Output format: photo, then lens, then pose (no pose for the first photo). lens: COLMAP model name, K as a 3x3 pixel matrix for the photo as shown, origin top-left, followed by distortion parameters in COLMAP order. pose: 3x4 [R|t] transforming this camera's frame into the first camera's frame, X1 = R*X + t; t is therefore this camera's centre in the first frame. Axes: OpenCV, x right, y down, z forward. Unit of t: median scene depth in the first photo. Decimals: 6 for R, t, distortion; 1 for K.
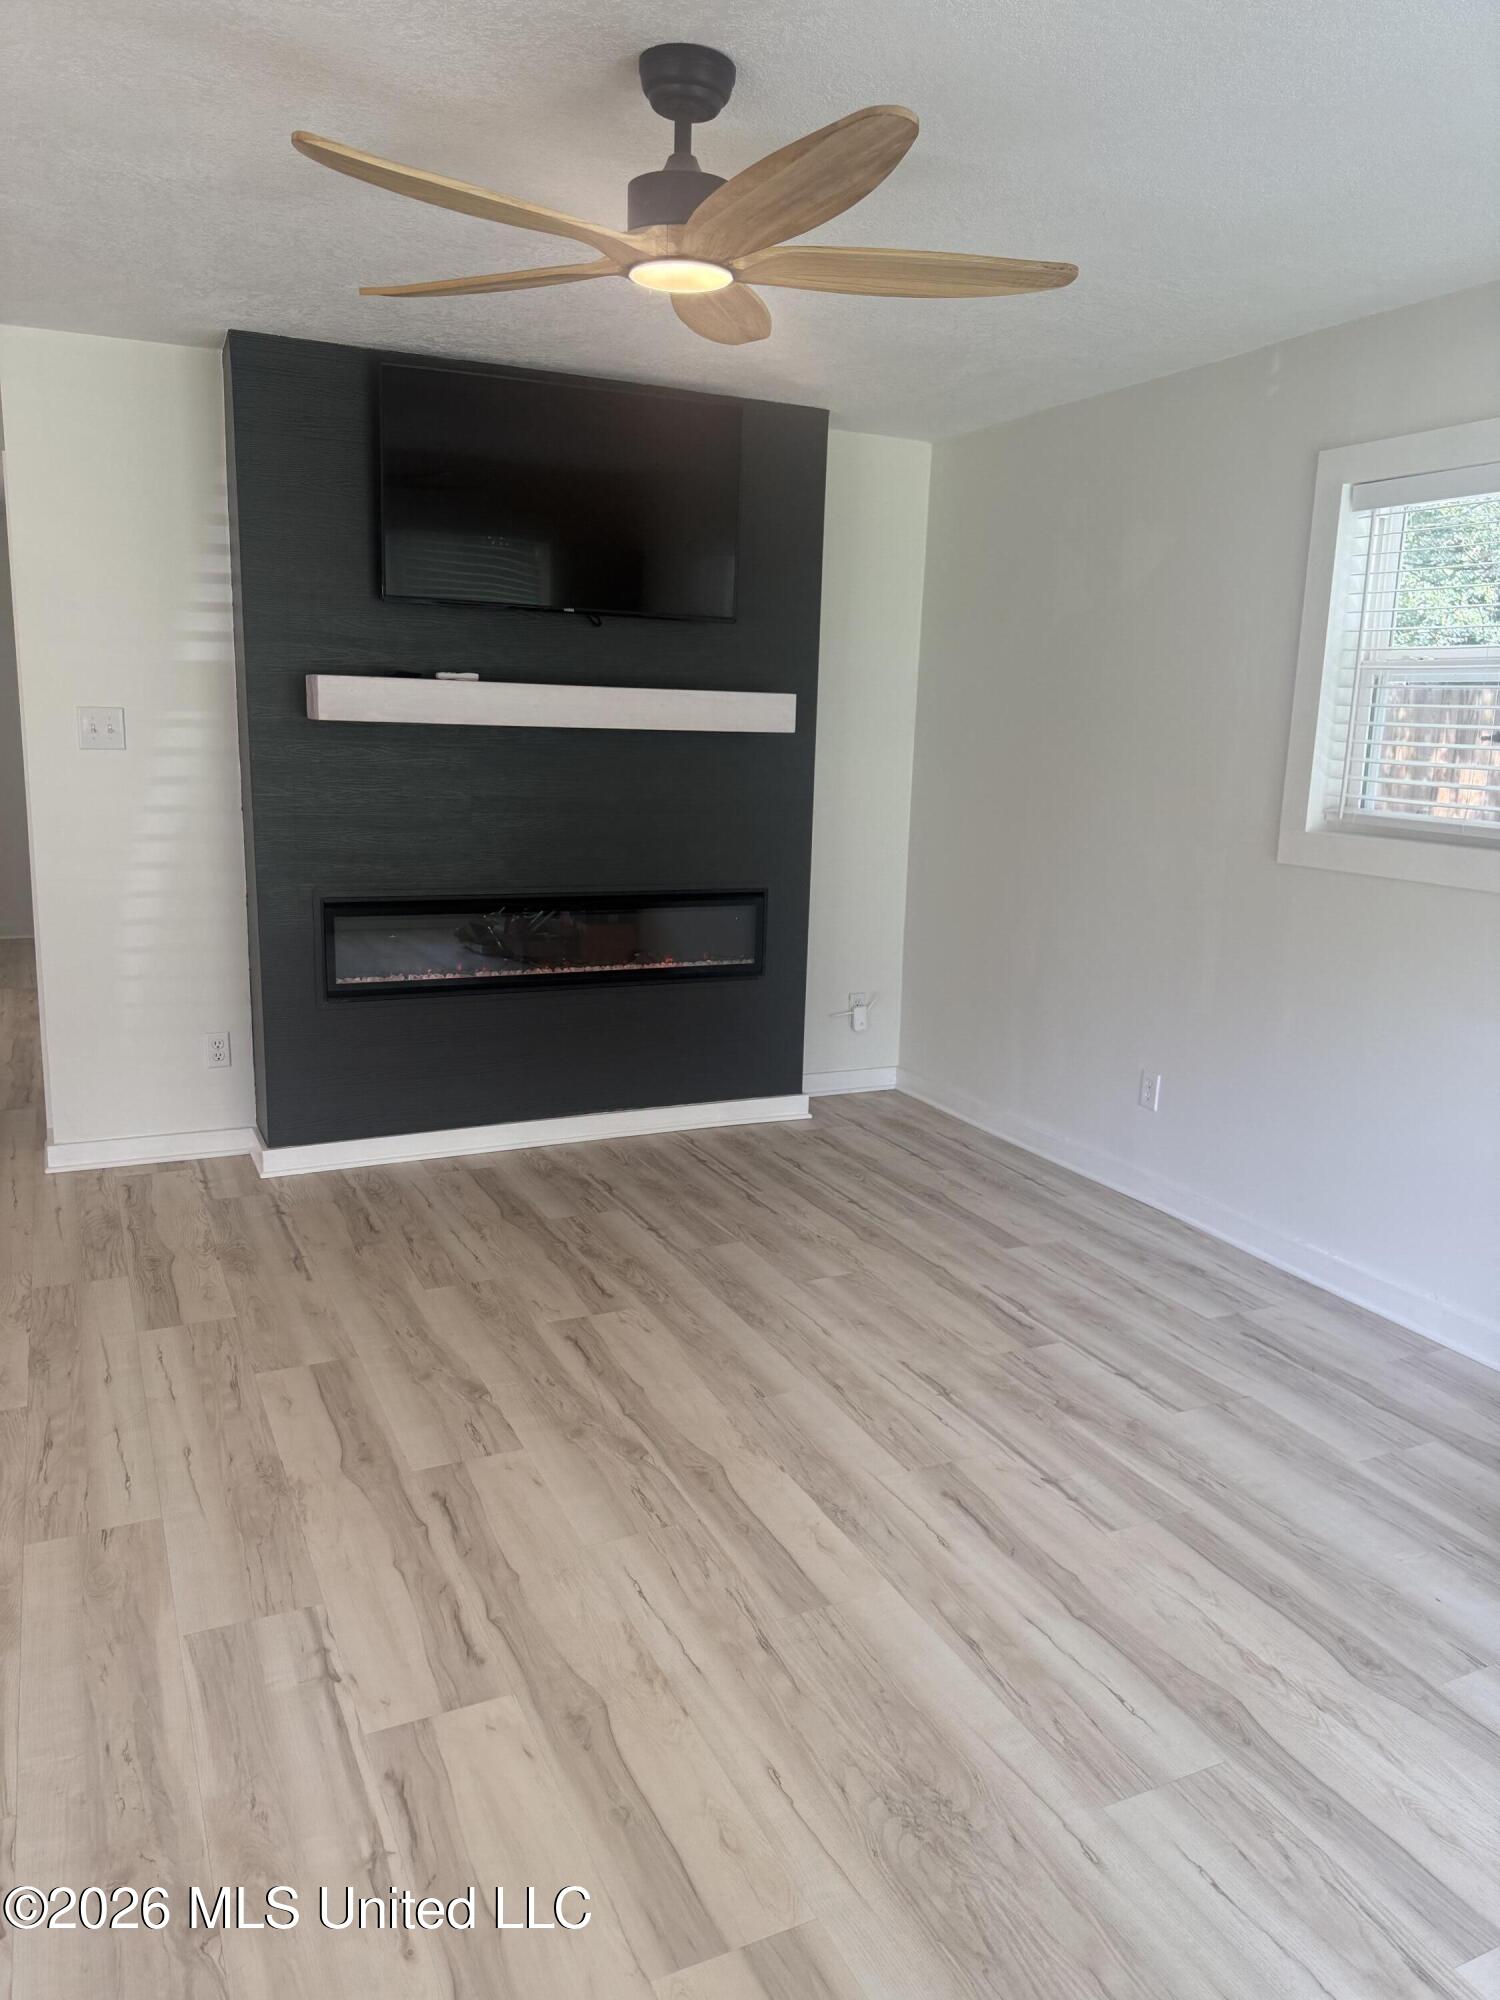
lens RADIAL K [[1398.8, 0, 739.8], [0, 1398.8, 989.0], [0, 0, 1]] dist [0.067553, -0.077003]
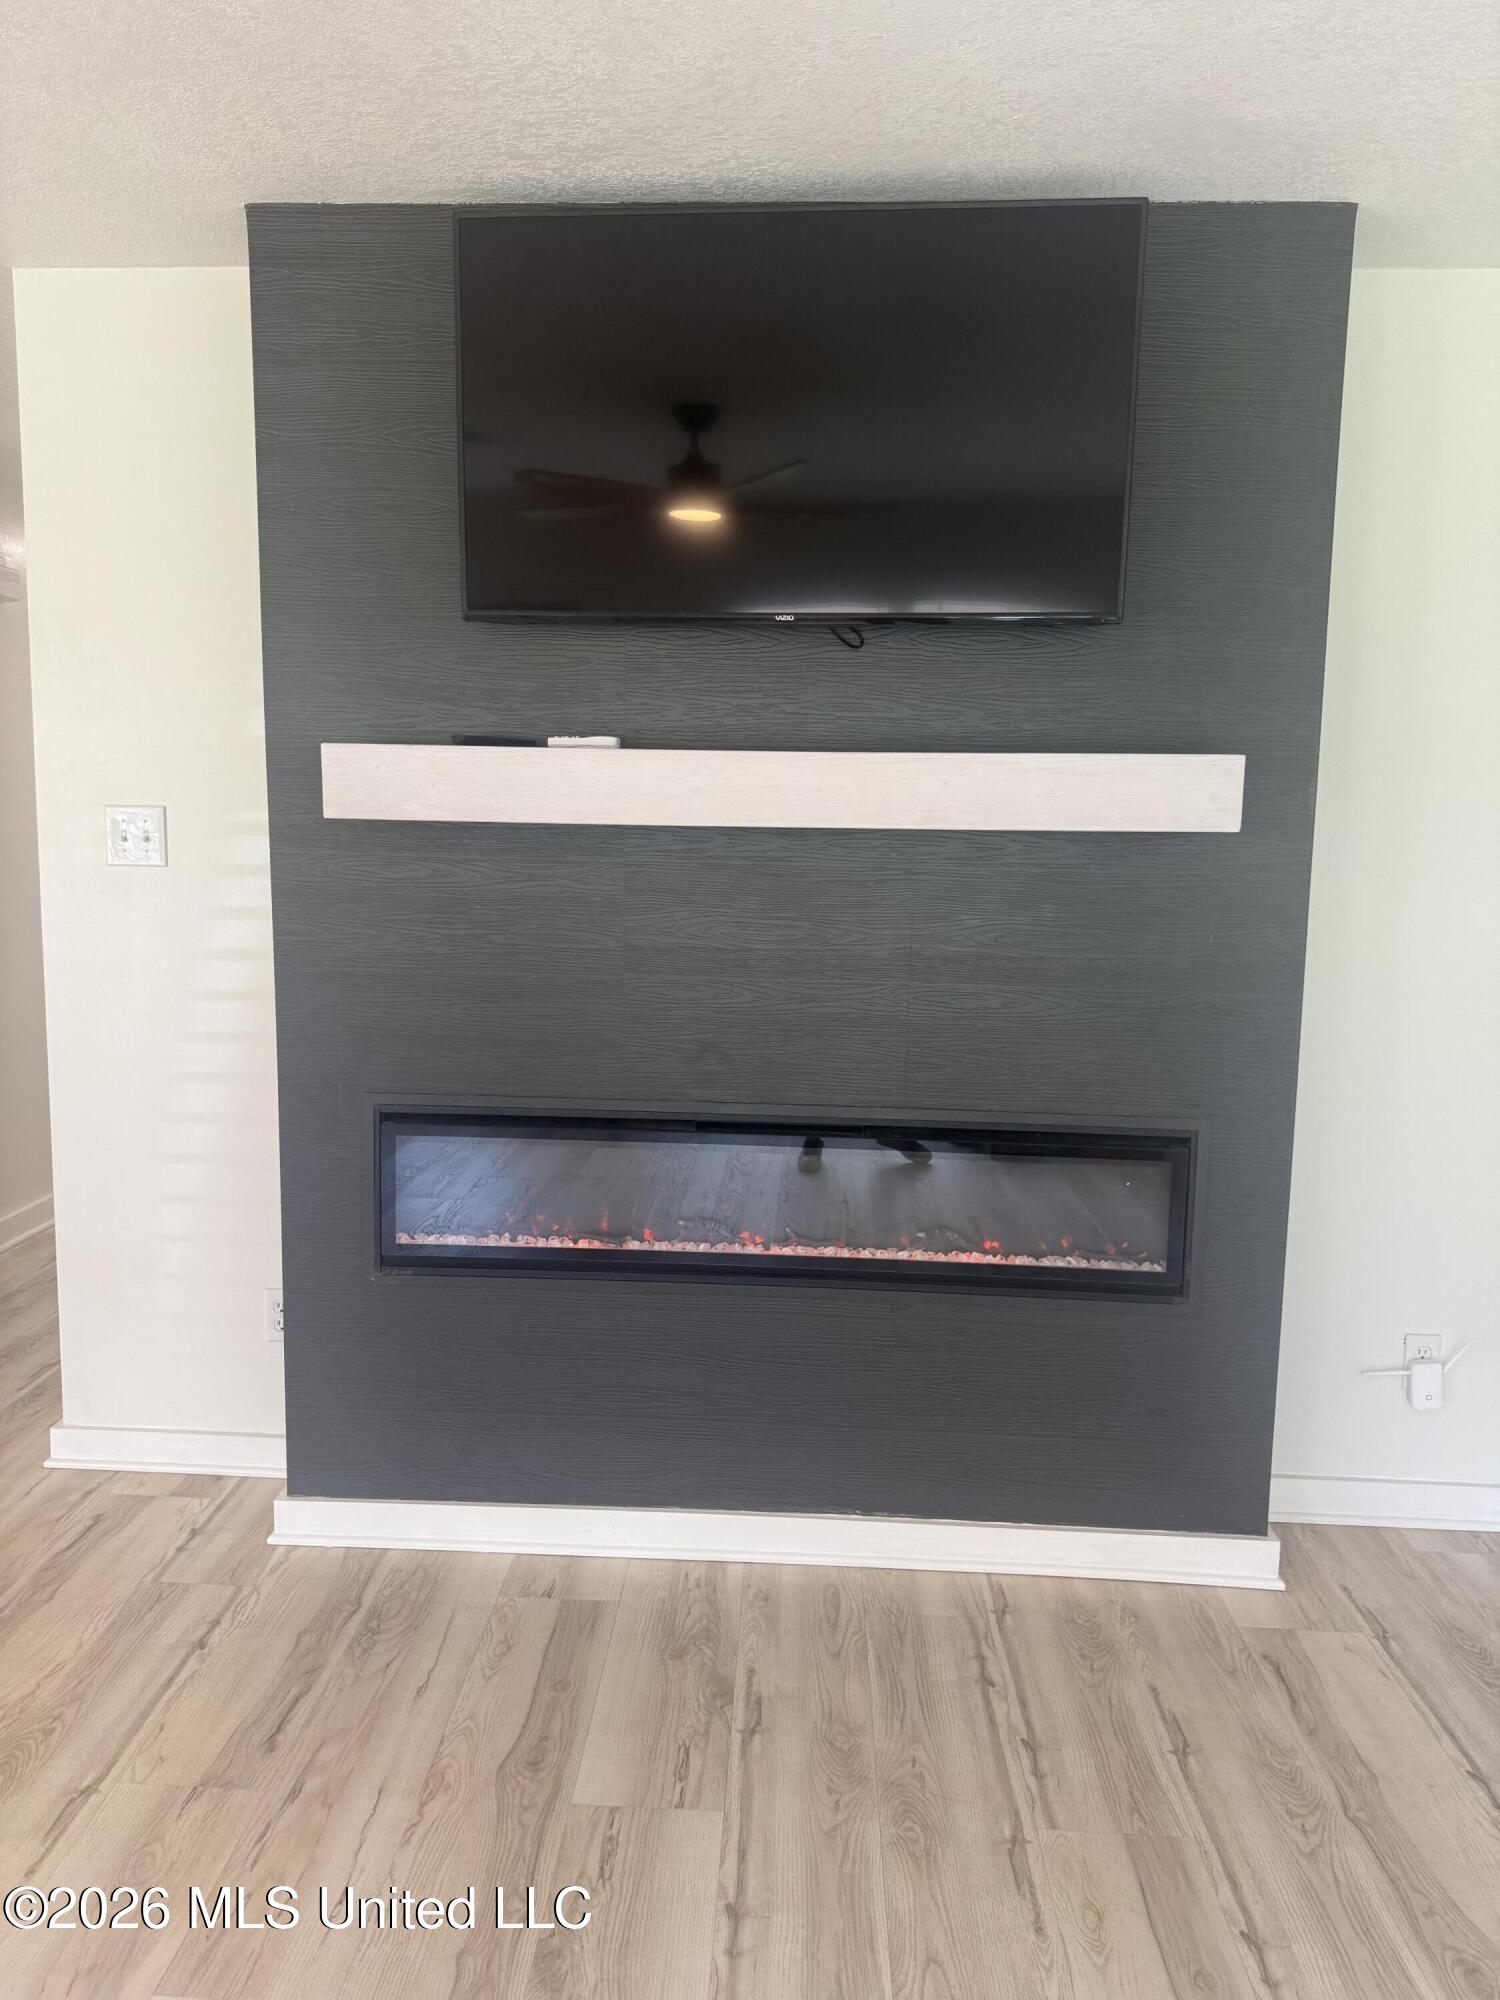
lens RADIAL K [[1398.8, 0, 739.8], [0, 1398.8, 989.0], [0, 0, 1]] dist [0.067553, -0.077003]
pose [[0.881742, 0.044127, -0.469663, 0.128521], [-0.084202, 0.994349, -0.064657, -0.086875], [0.464156, 0.096557, 0.880475, 0.517839]]
